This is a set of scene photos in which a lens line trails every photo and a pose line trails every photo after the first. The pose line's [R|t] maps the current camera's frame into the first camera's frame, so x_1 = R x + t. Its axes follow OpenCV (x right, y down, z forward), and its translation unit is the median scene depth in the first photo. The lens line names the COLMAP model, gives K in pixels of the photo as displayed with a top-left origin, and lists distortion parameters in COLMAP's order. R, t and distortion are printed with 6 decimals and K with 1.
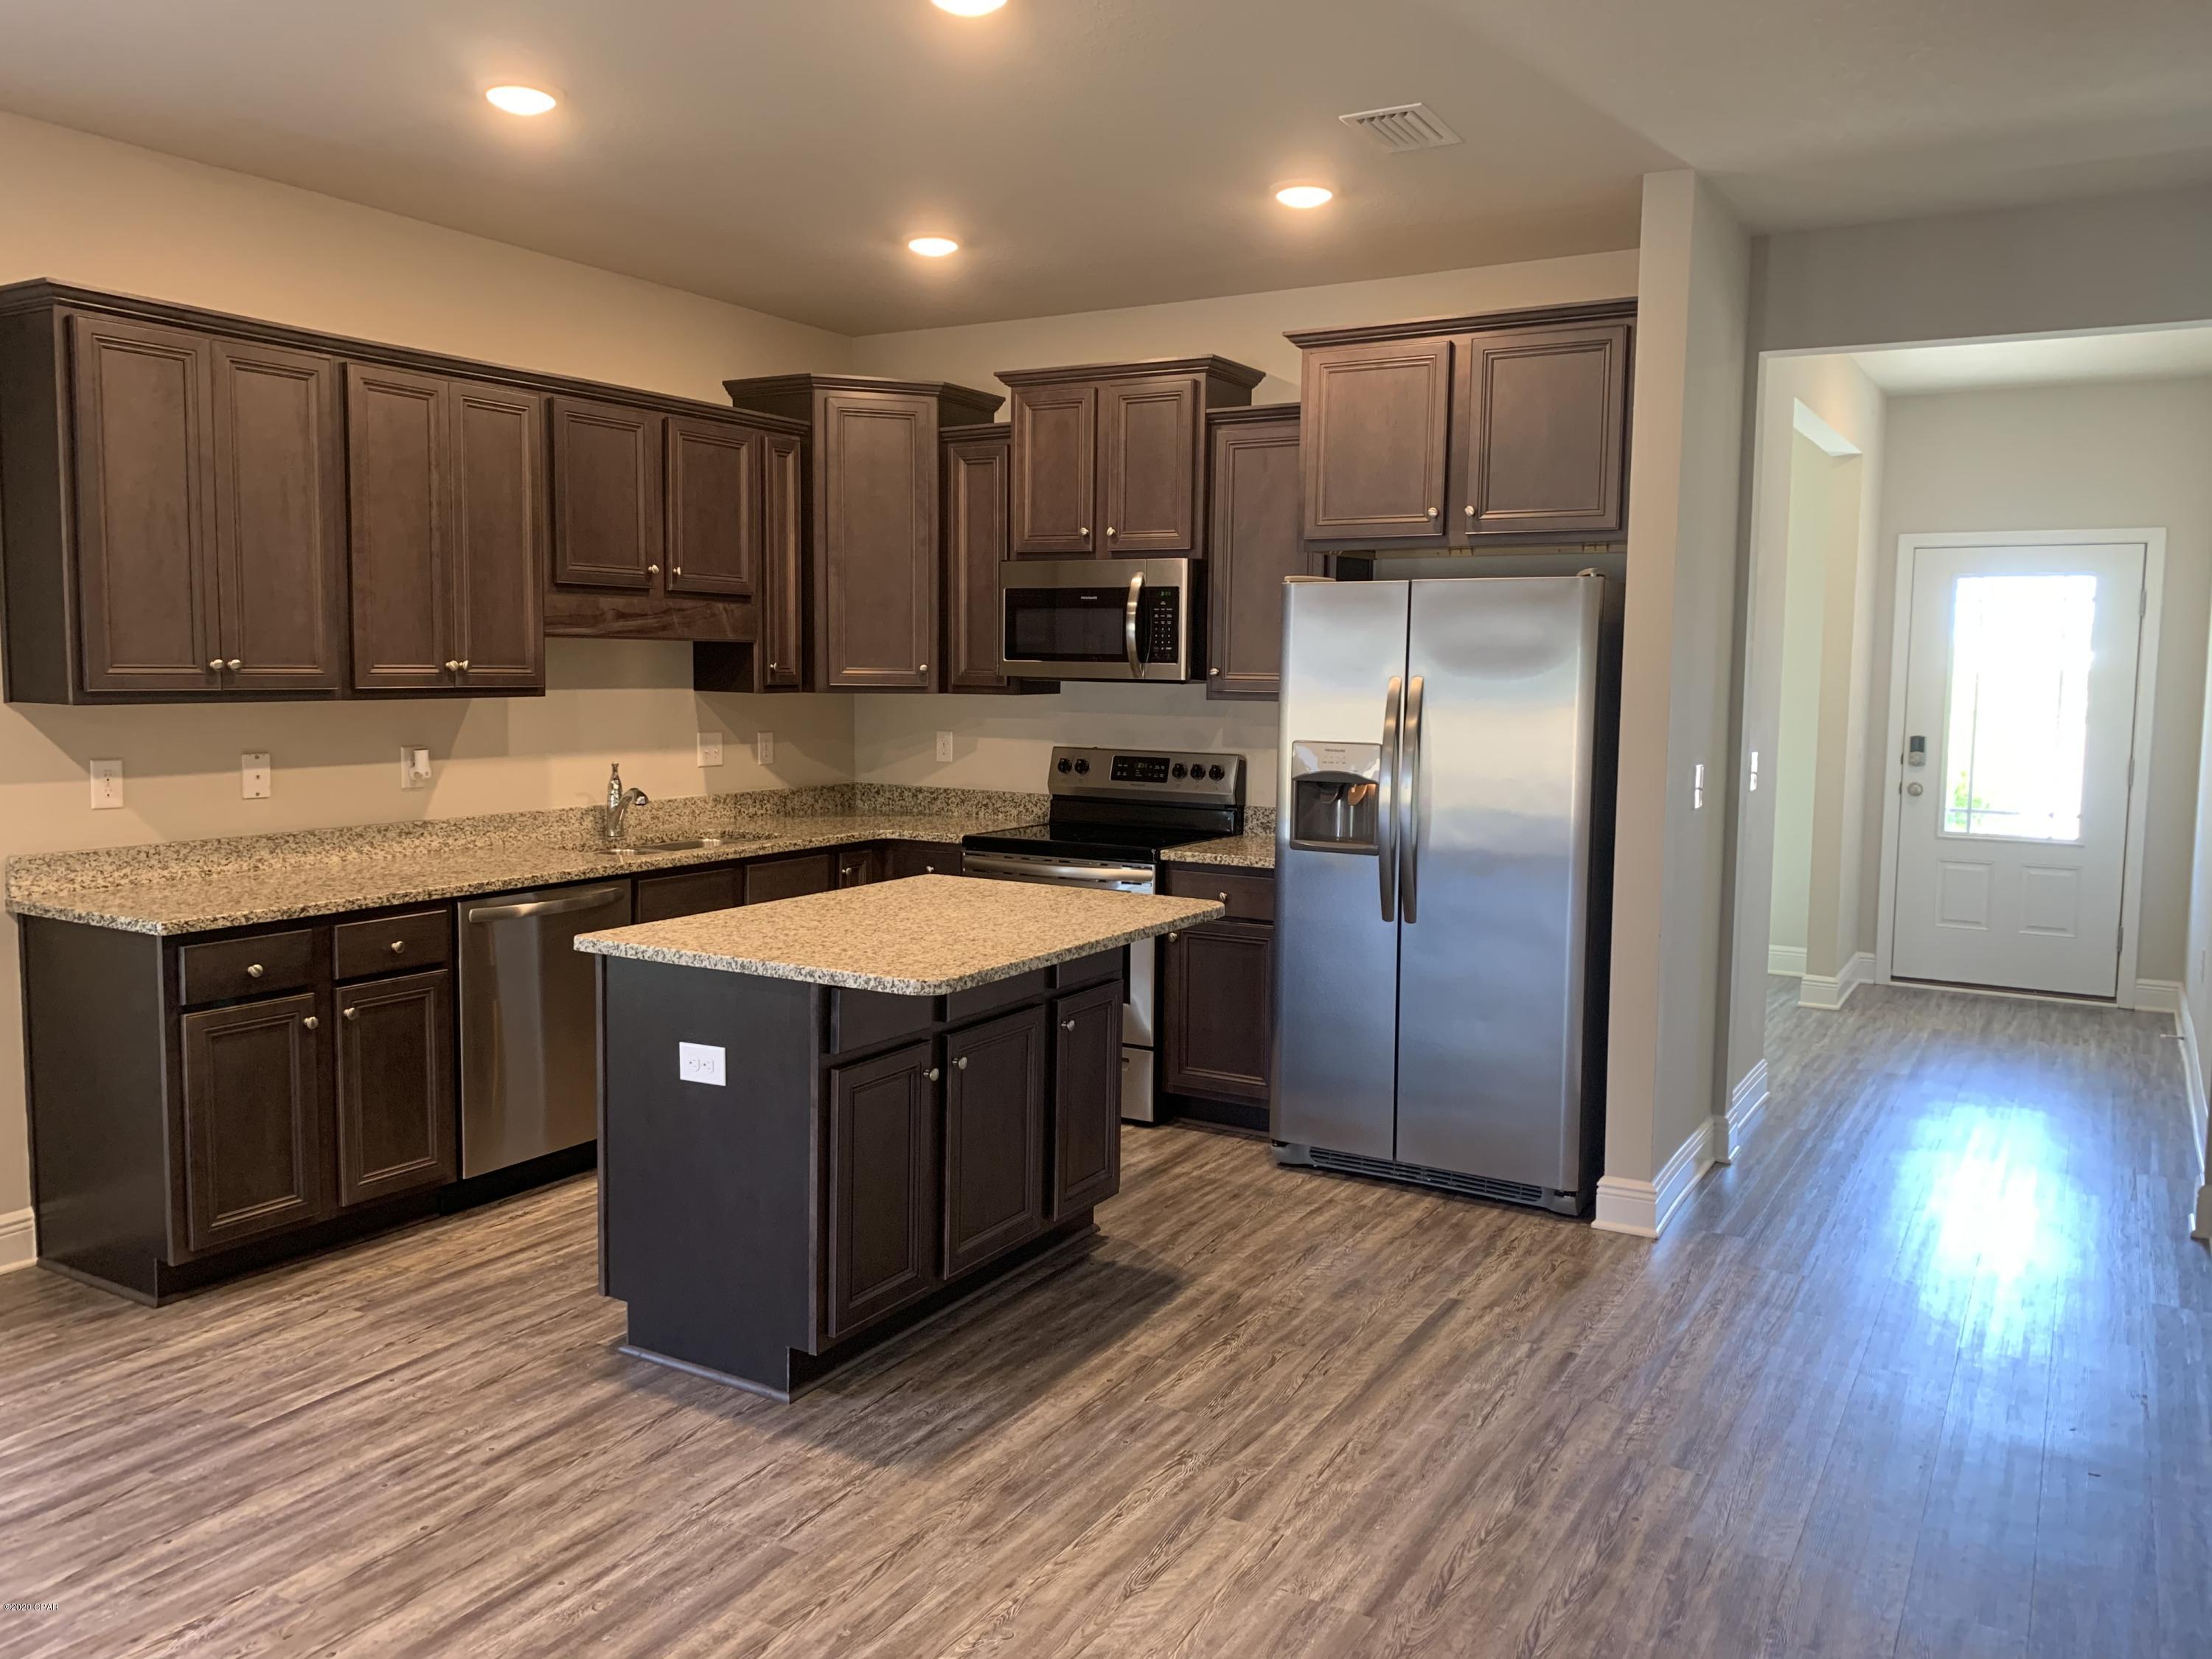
lens RADIAL K [[1705.7, 0, 1093.2], [0, 1705.7, 803.6], [0, 0, 1]] dist [0.041968, -0.041089]
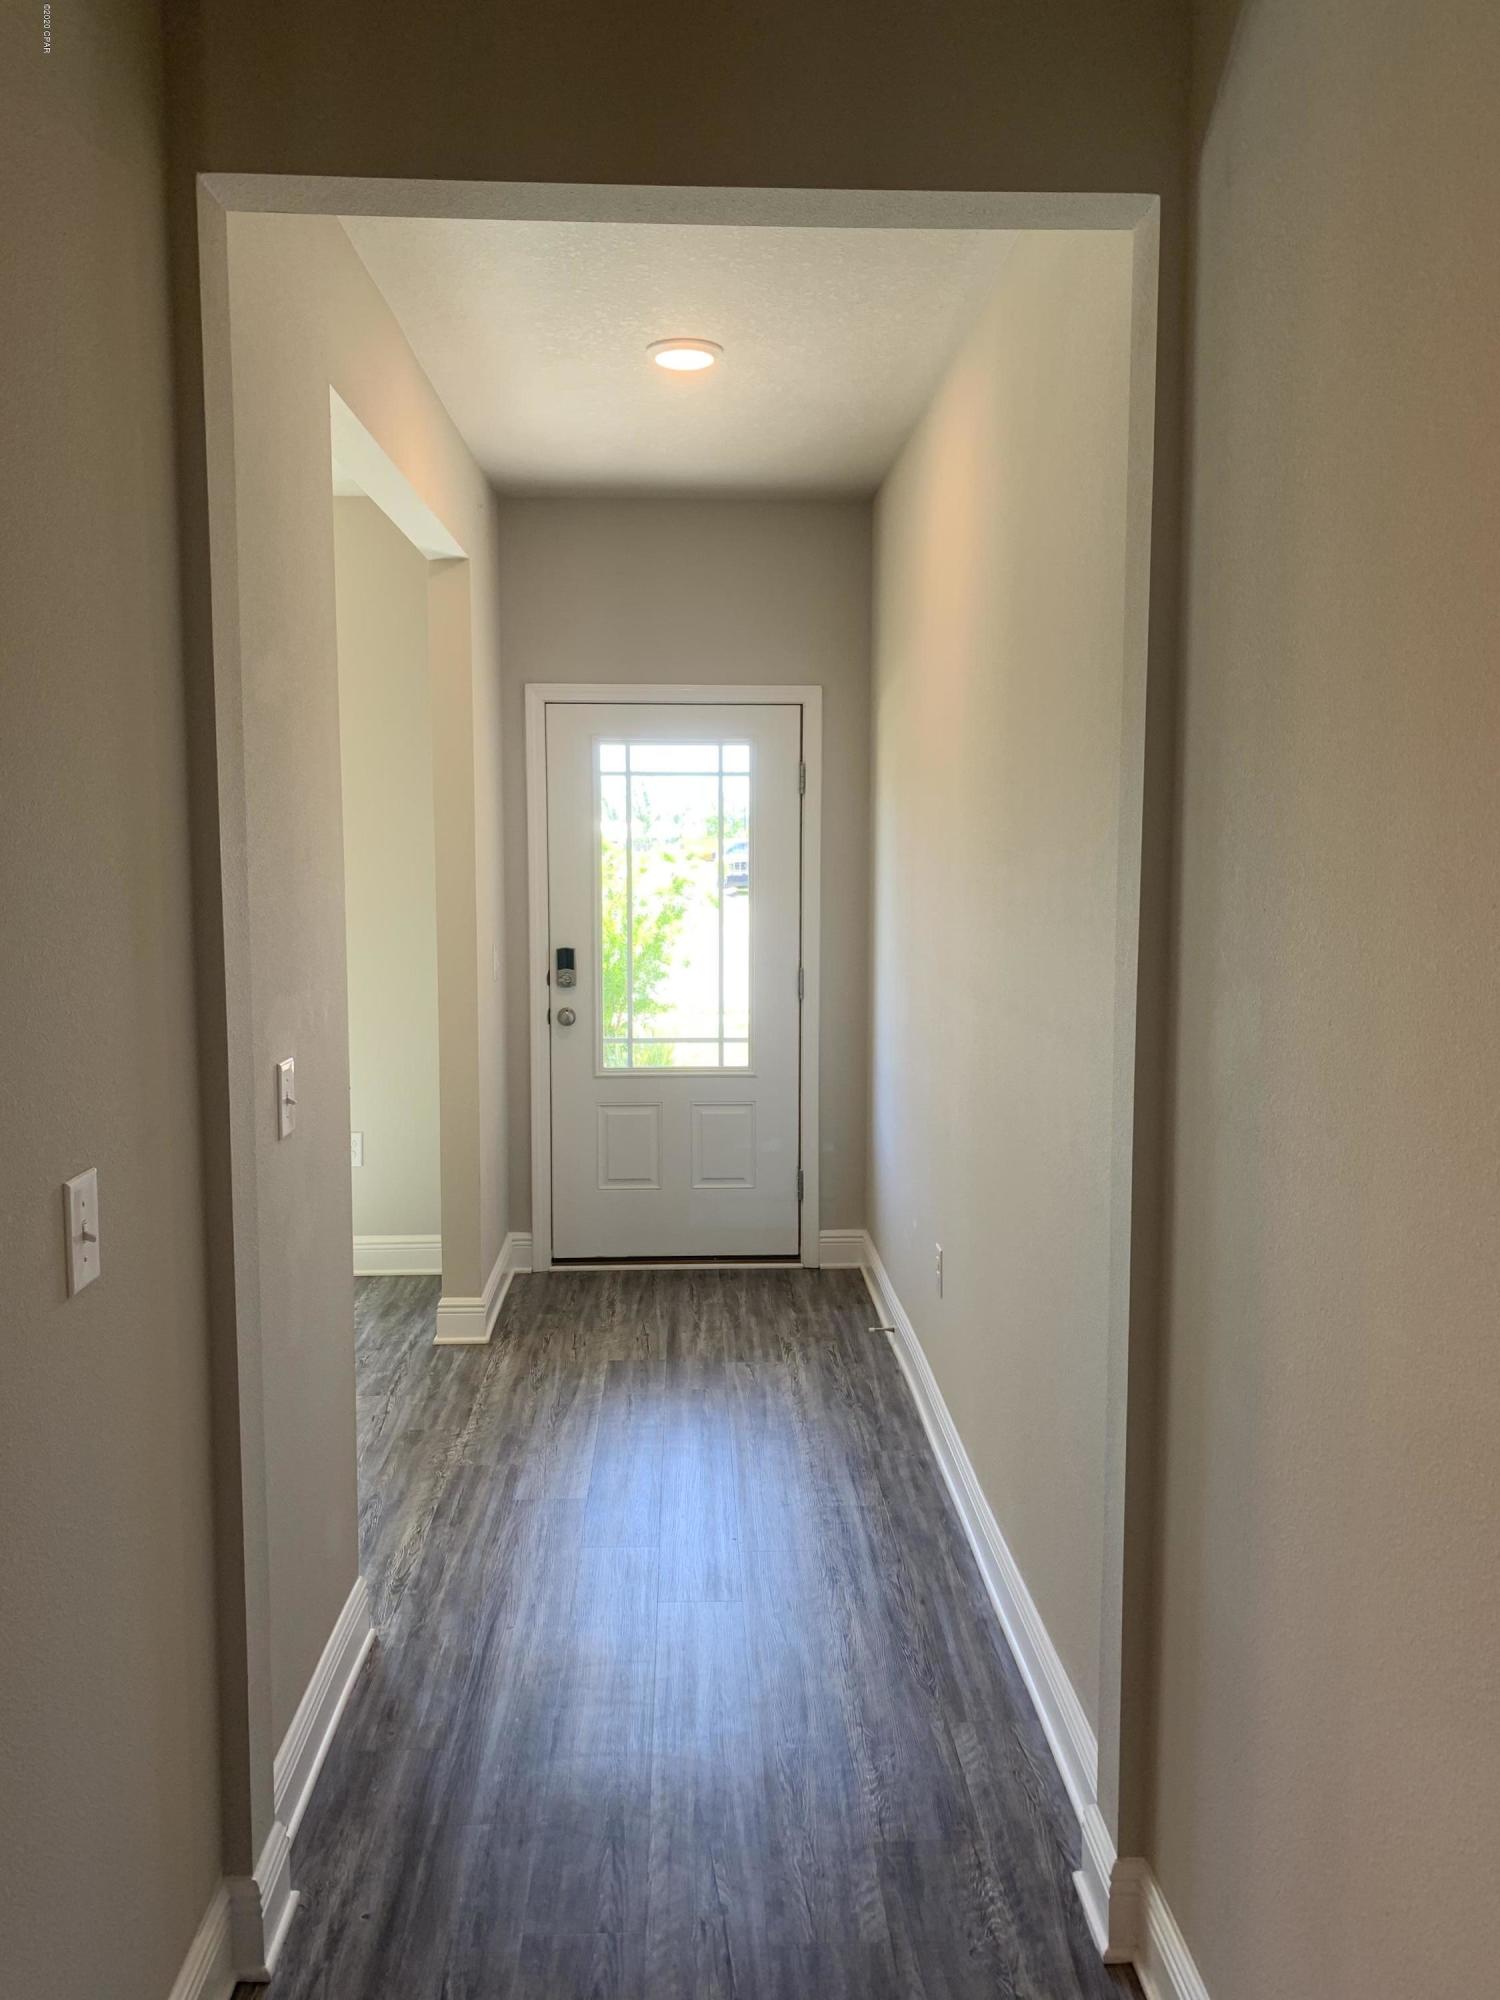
lens RADIAL K [[1542.2, 0, 747.9], [0, 1542.2, 951.1], [0, 0, 1]] dist [0.041968, -0.041089]
pose [[0.839843, -0.054883, 0.540048, 0.186335], [0.058370, 0.998238, 0.010675, -0.042801], [-0.539682, 0.022557, 0.841567, 0.397931]]
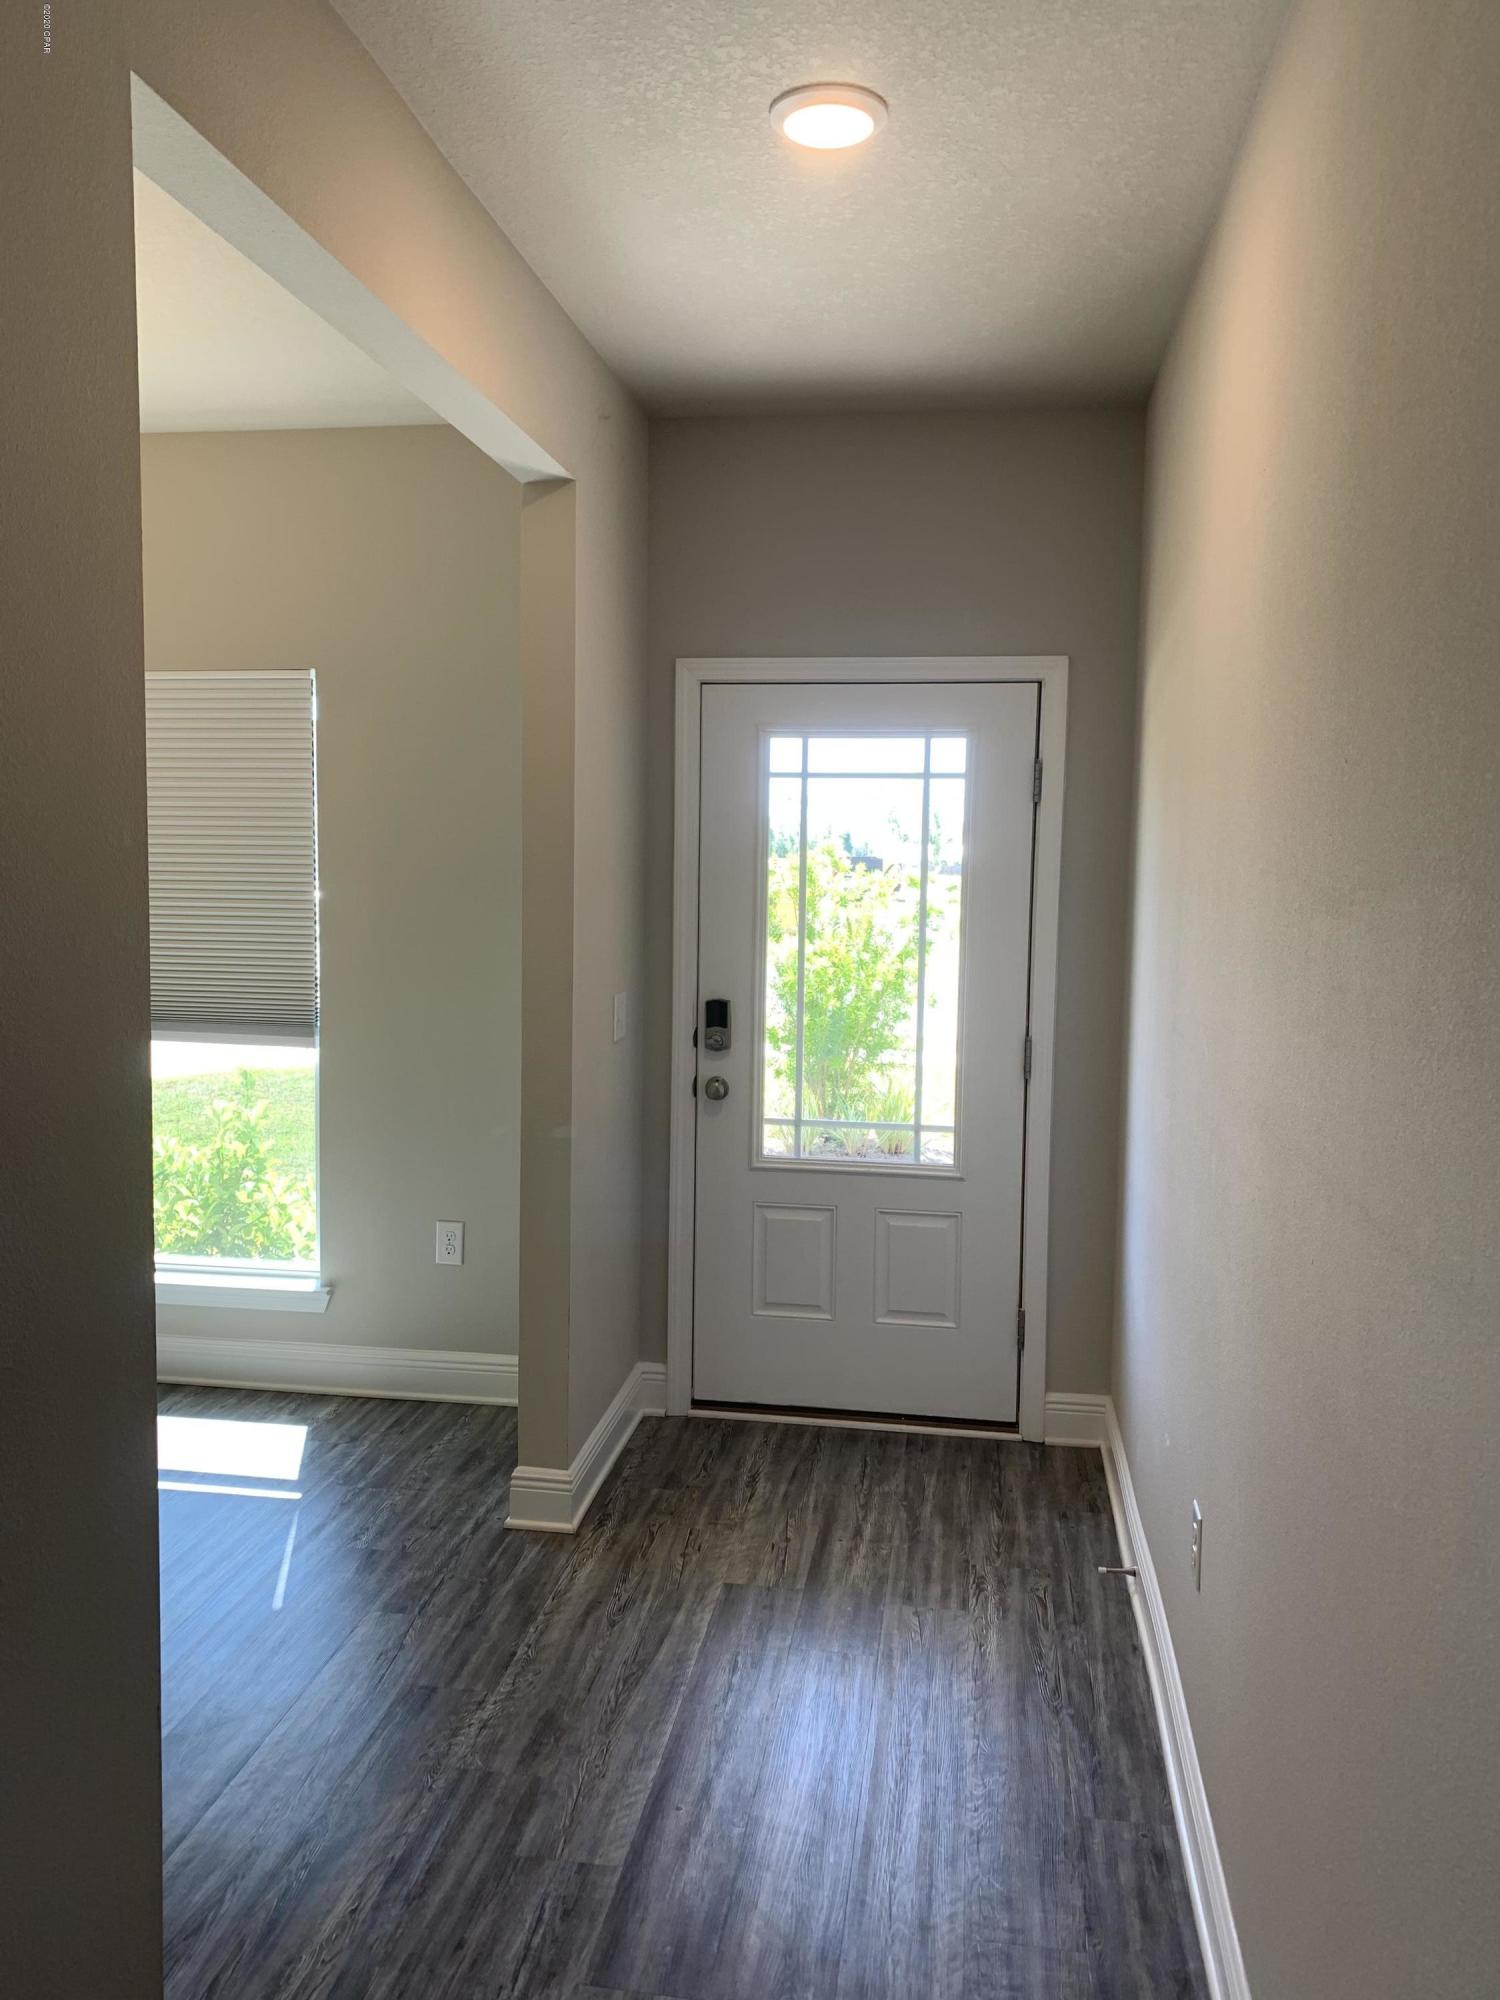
lens RADIAL K [[1542.2, 0, 740.5], [0, 1542.2, 965.9], [0, 0, 1]] dist [0.041968, -0.041089]
pose [[0.929475, -0.027333, 0.367870, 0.309941], [0.029829, 0.999554, -0.001102, -0.053193], [-0.367676, 0.011997, 0.929877, 0.533019]]
